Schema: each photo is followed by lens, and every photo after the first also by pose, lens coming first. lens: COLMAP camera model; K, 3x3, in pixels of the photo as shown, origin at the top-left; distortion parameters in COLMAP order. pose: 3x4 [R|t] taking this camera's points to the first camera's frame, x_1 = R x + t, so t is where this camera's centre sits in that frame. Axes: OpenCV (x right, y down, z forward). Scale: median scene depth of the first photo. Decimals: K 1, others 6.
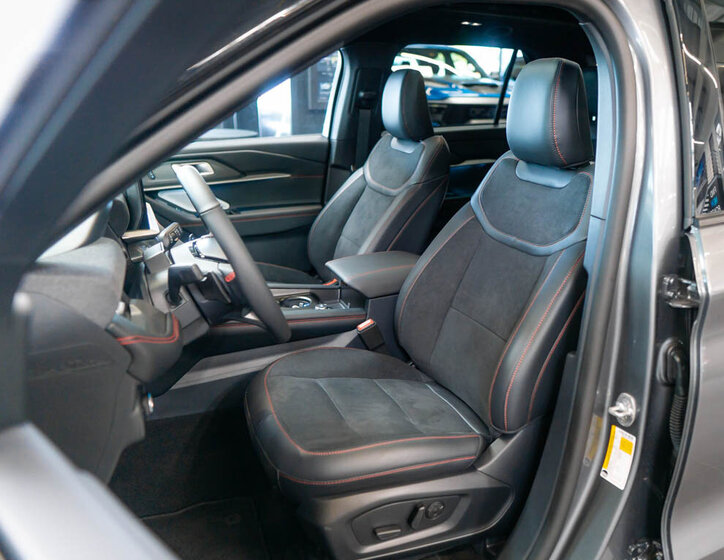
lens RADIAL K [[591.2, 0, 362.4], [0, 591.2, 275.4], [0, 0, 1]] dist [-0.002249, -0.002128]
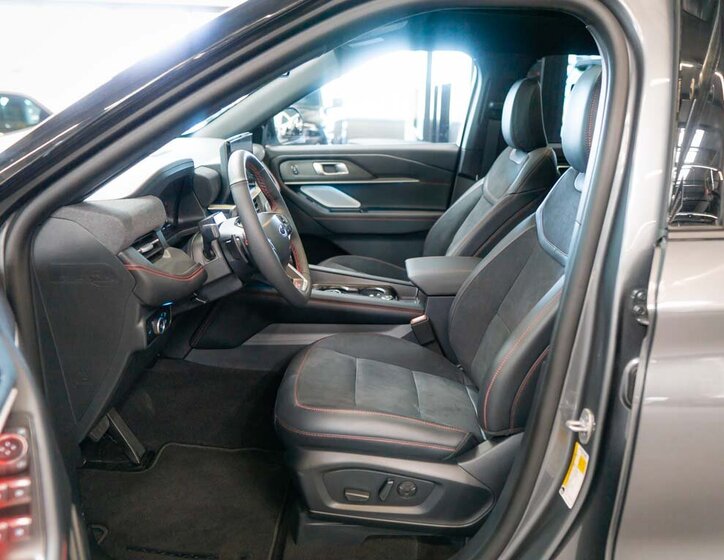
lens RADIAL K [[627.9, 0, 362.1], [0, 627.9, 283.9], [0, 0, 1]] dist [-0.005405, 0.009048]
pose [[0.910327, 0.133719, -0.391694, 0.359471], [-0.146715, 0.989173, -0.003285, 0.041935], [0.387014, 0.060457, 0.920090, -0.064704]]
